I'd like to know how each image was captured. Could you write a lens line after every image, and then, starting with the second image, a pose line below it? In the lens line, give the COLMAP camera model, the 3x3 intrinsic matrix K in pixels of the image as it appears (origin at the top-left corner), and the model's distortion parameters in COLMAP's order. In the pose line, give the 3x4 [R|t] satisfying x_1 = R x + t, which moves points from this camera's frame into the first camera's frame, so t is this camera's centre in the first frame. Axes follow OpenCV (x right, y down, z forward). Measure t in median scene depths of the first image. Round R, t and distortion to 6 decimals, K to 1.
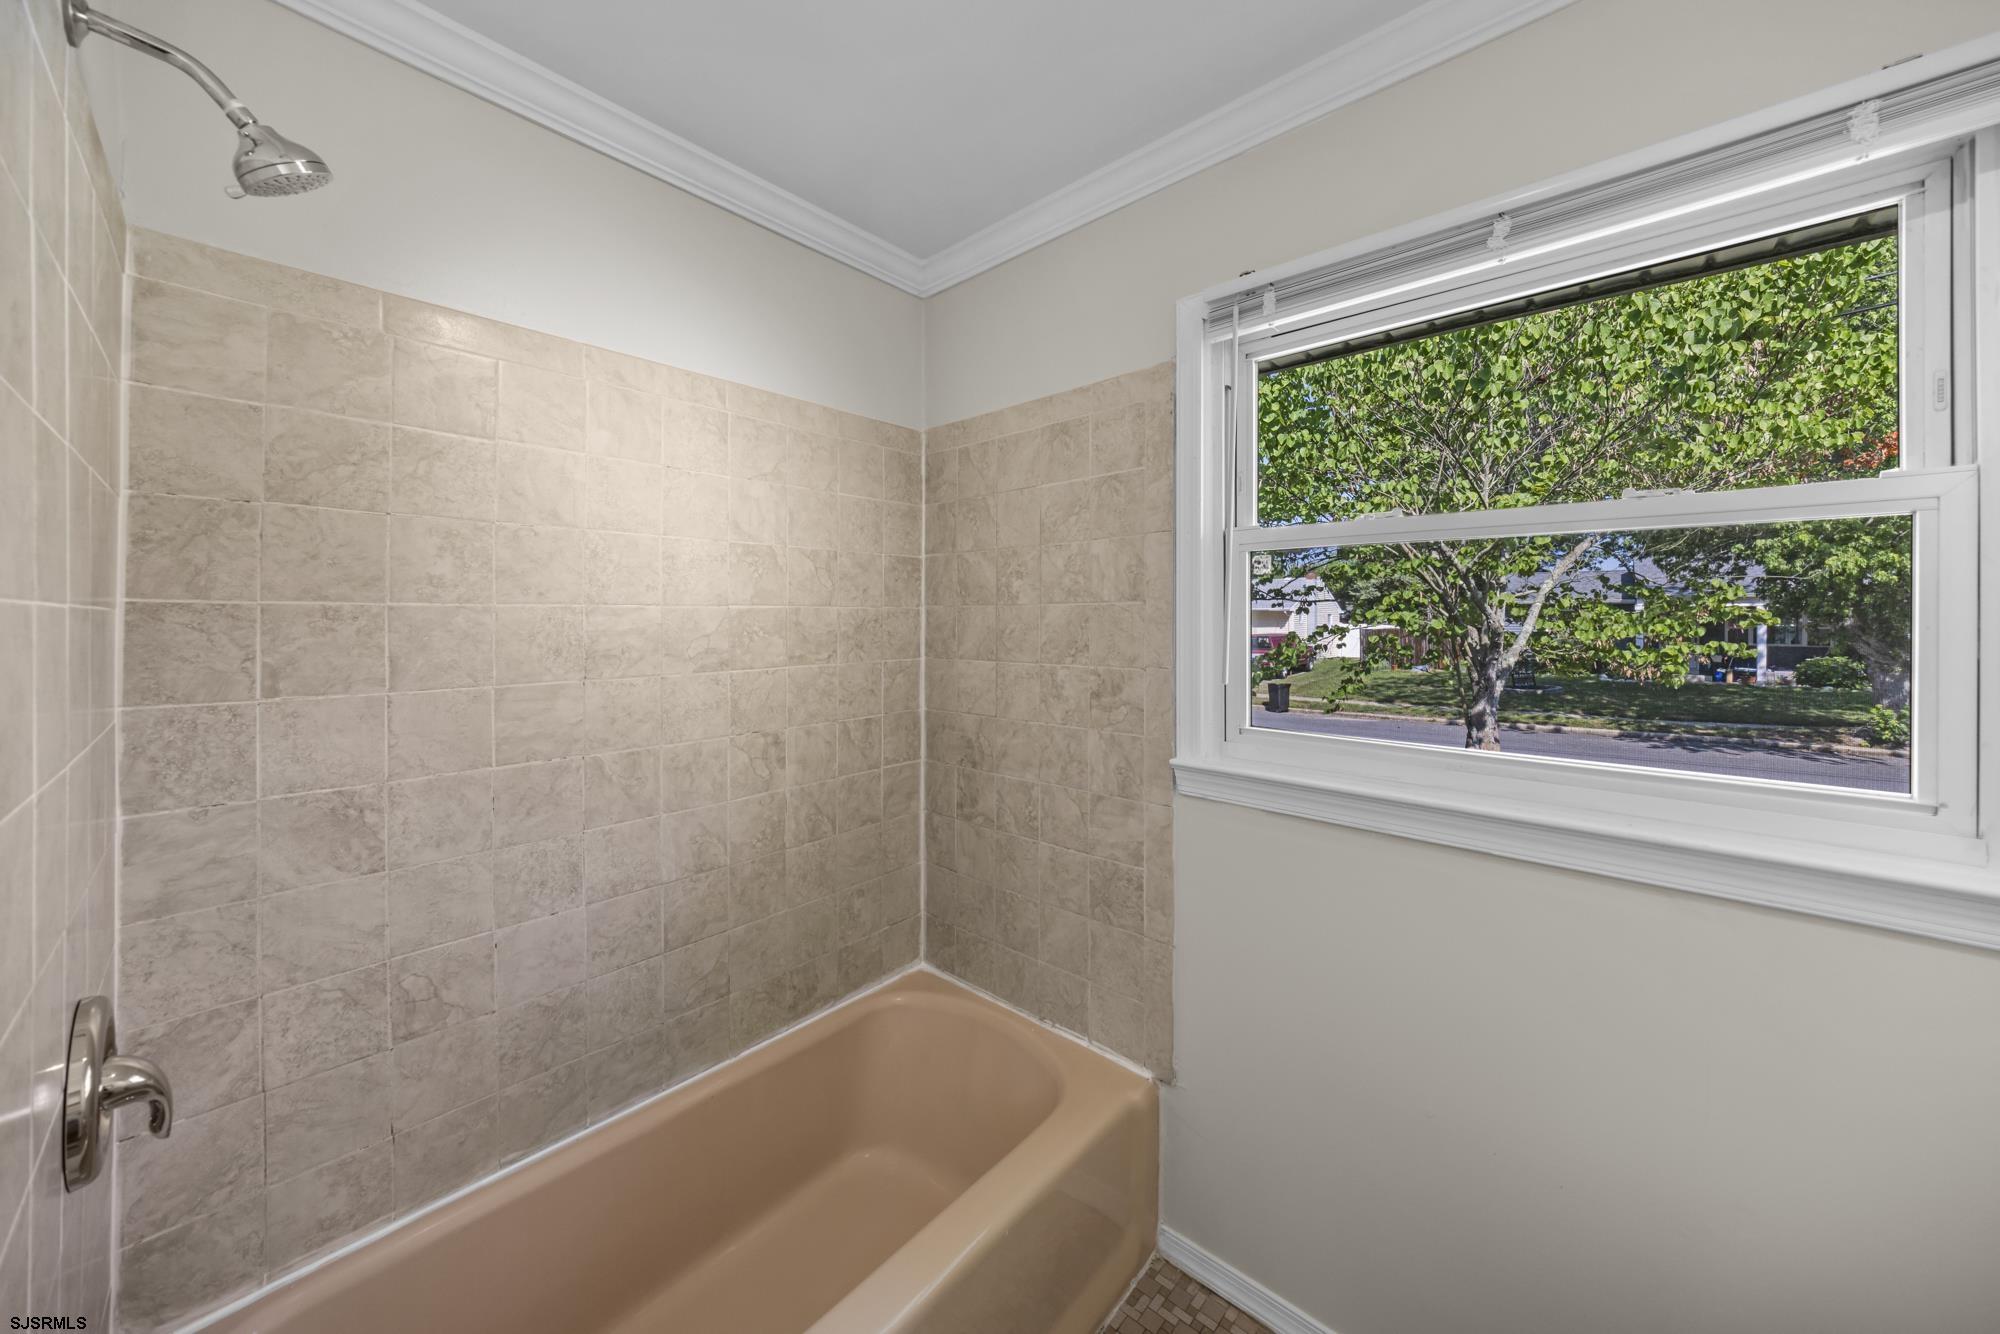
lens RADIAL K [[693.9, 0, 990.5], [0, 693.9, 614.5], [0, 0, 1]] dist [0.000961, 0.000023]
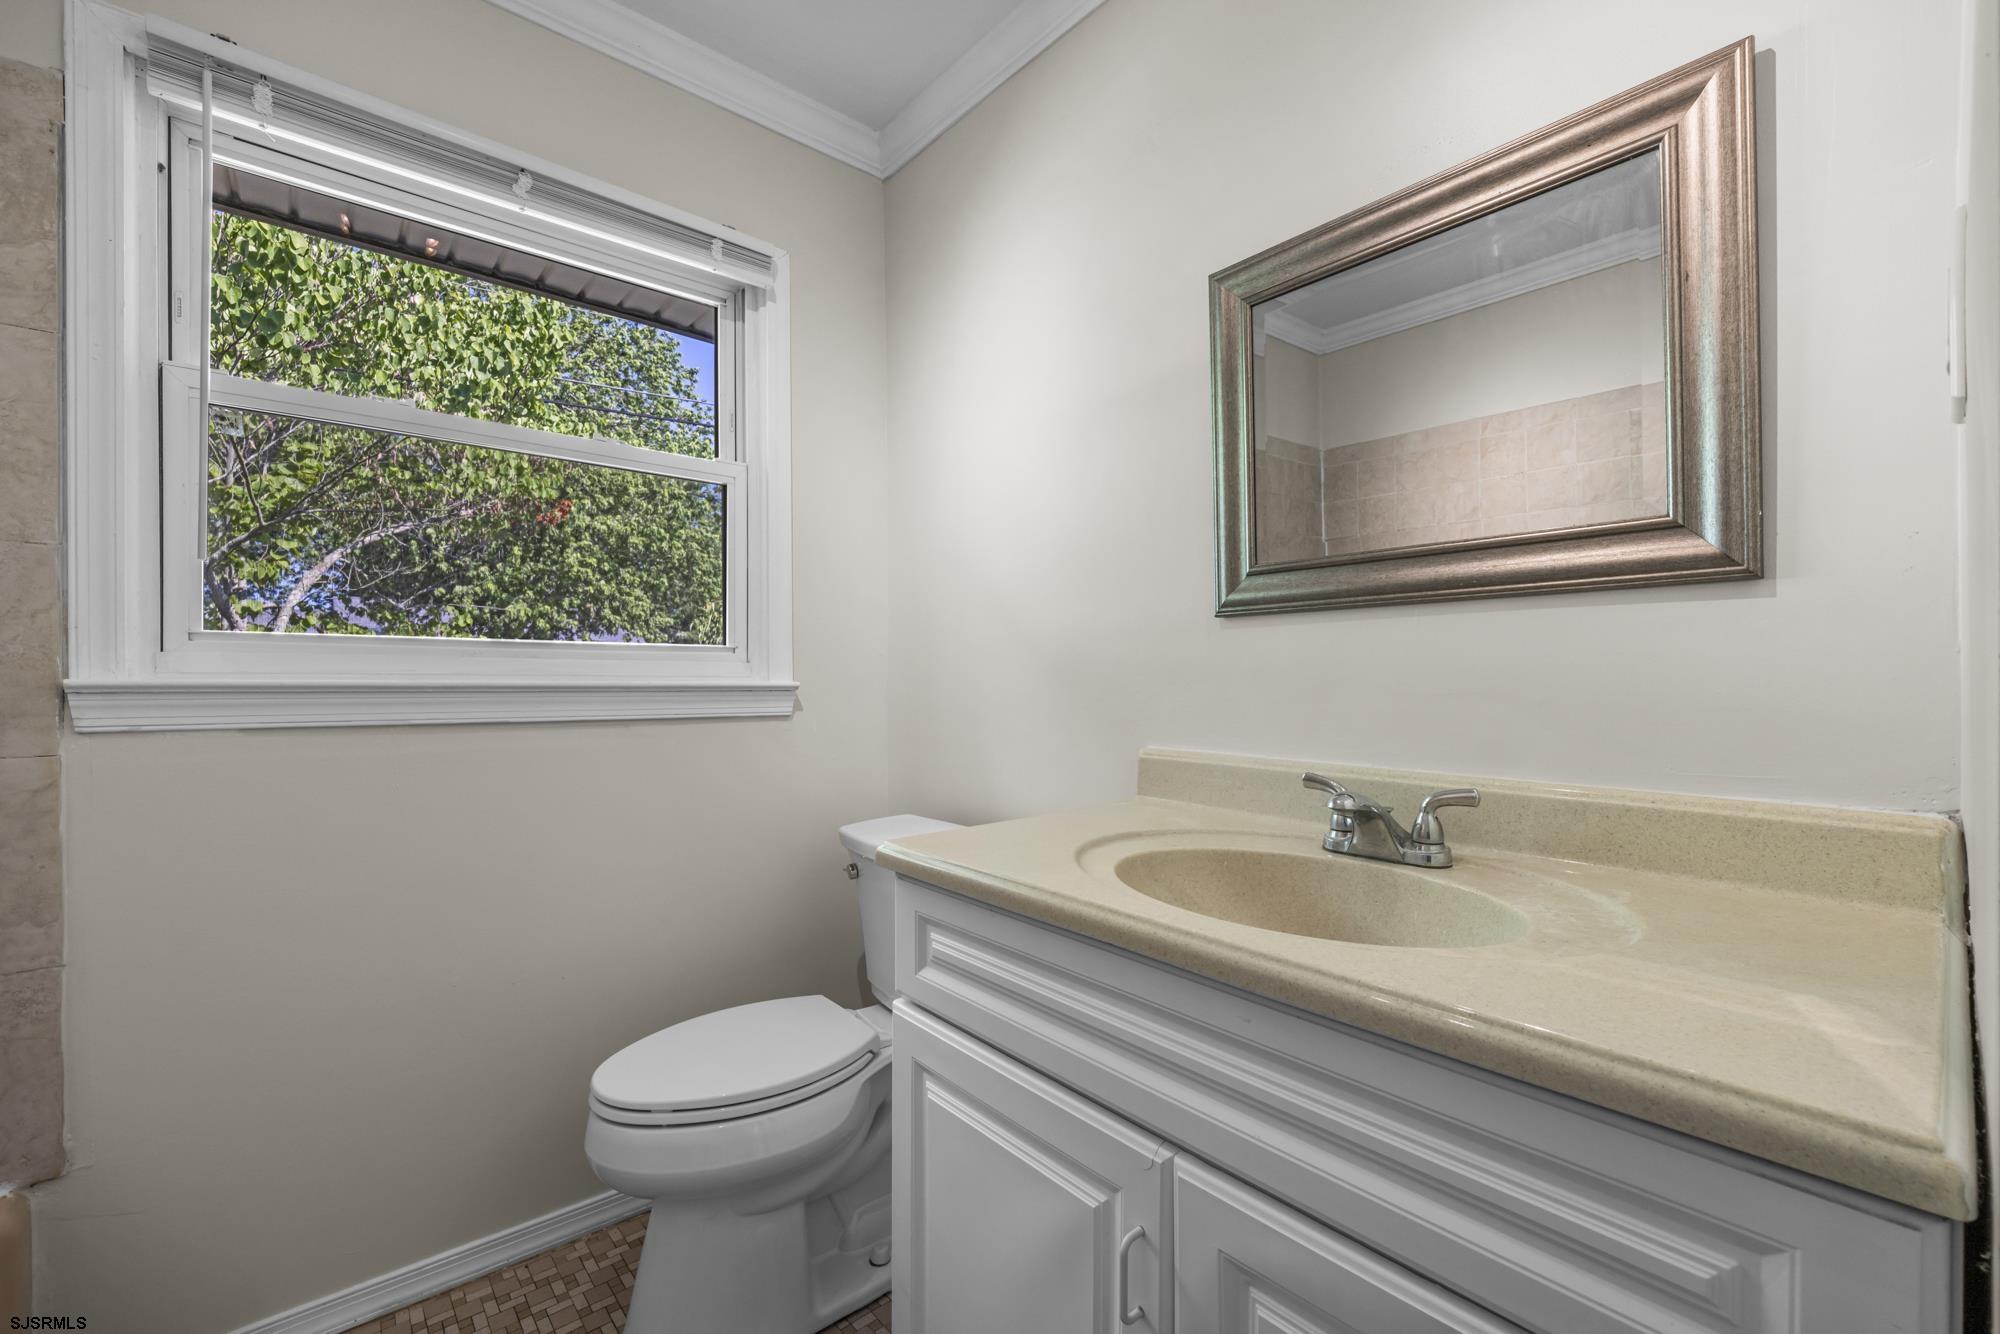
lens RADIAL K [[842.4, 0, 1000.0], [0, 842.4, 673.7], [0, 0, 1]] dist [-0.000082, 0.000276]
pose [[0.132079, 0.006115, 0.991220, -0.414200], [-0.003861, 0.999977, -0.005654, 0.204130], [-0.991232, -0.003080, 0.132099, 0.015579]]
